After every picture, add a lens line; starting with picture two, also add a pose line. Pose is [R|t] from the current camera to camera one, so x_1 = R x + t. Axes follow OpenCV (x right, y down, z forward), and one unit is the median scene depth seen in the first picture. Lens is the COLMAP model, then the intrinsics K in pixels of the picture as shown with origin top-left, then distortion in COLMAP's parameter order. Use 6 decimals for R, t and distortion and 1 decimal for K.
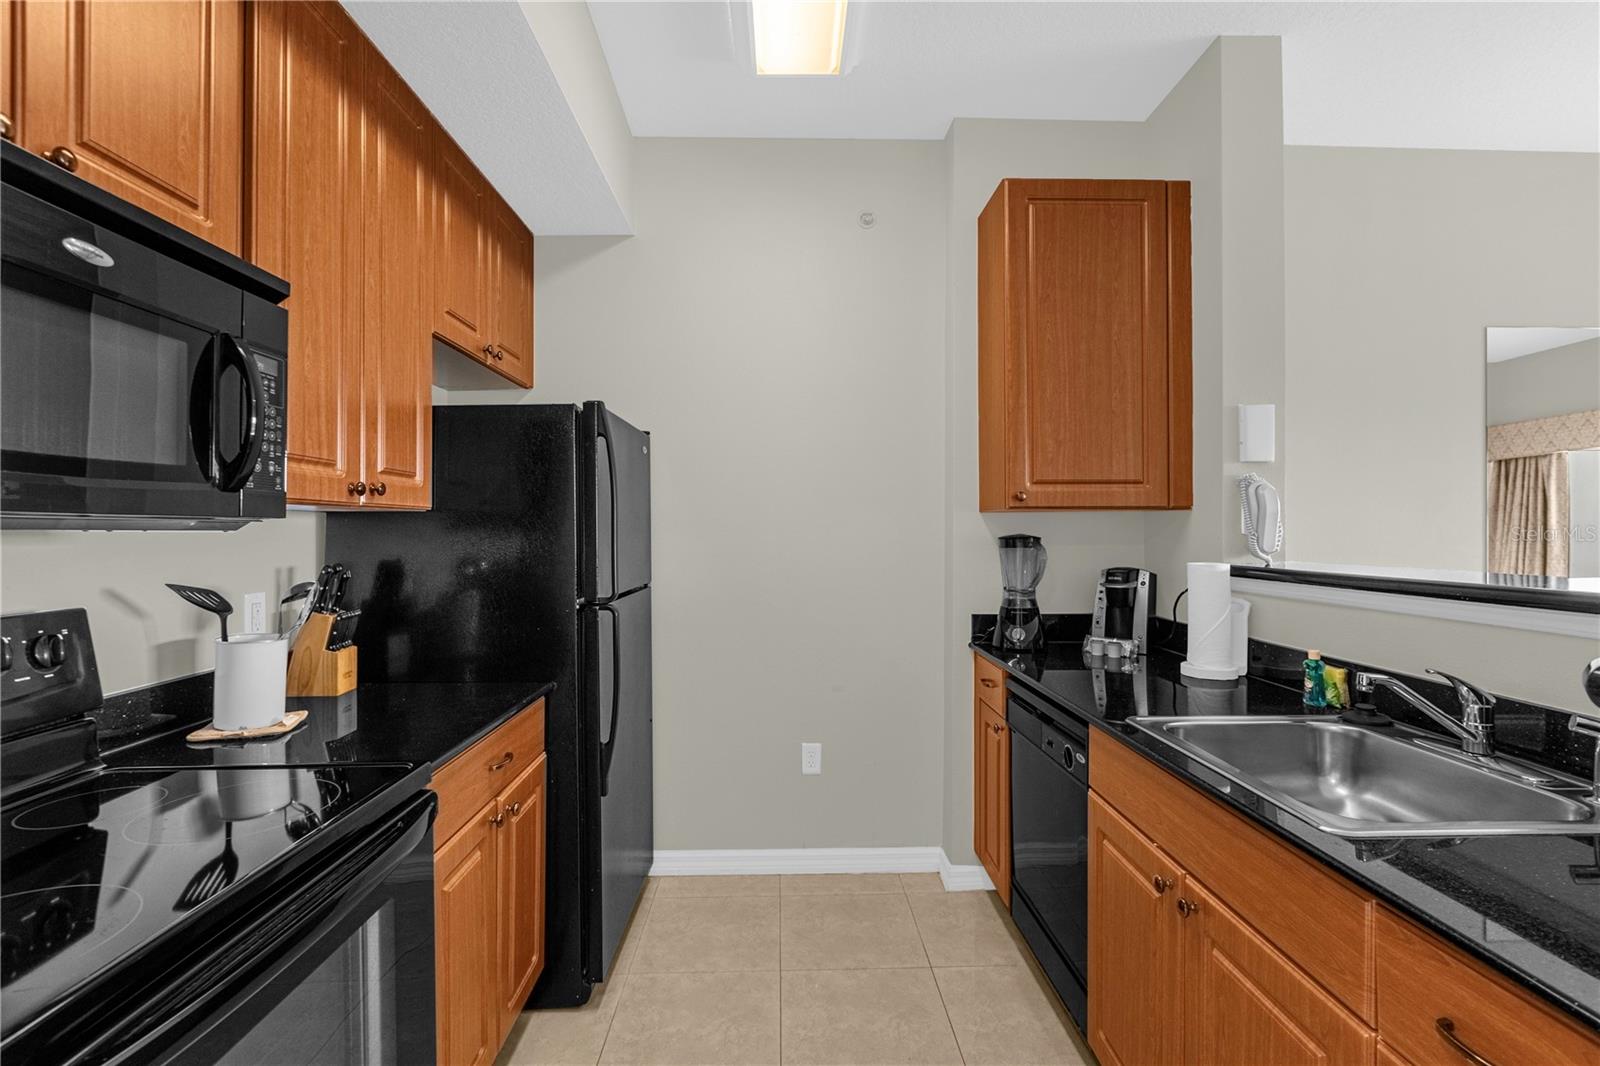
lens RADIAL K [[759.2, 0, 797.8], [0, 759.2, 533.8], [0, 0, 1]] dist [-0.001547, 0.000027]
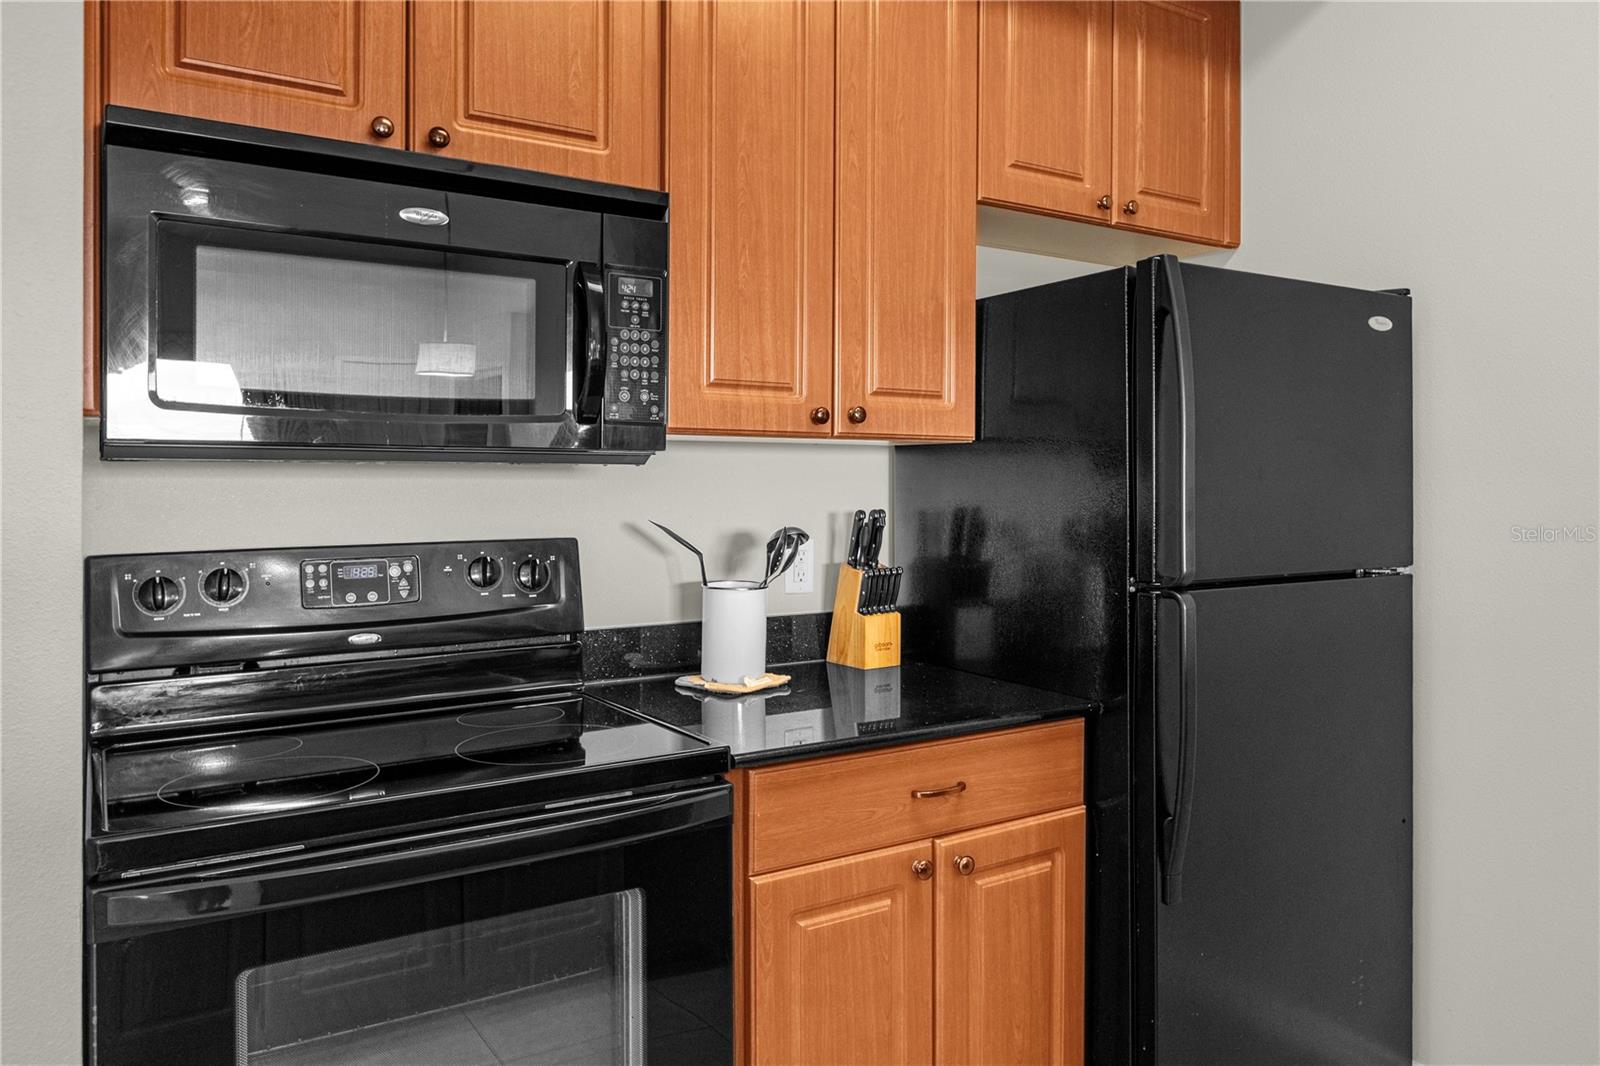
lens RADIAL K [[1128.4, 0, 803.7], [0, 1128.4, 489.5], [0, 0, 1]] dist [-0.008309, 0.000186]
pose [[0.515551, 0.007820, -0.856823, 0.505714], [-0.006134, 0.999966, 0.005435, 0.015530], [0.856837, 0.002454, 0.515582, 0.391038]]
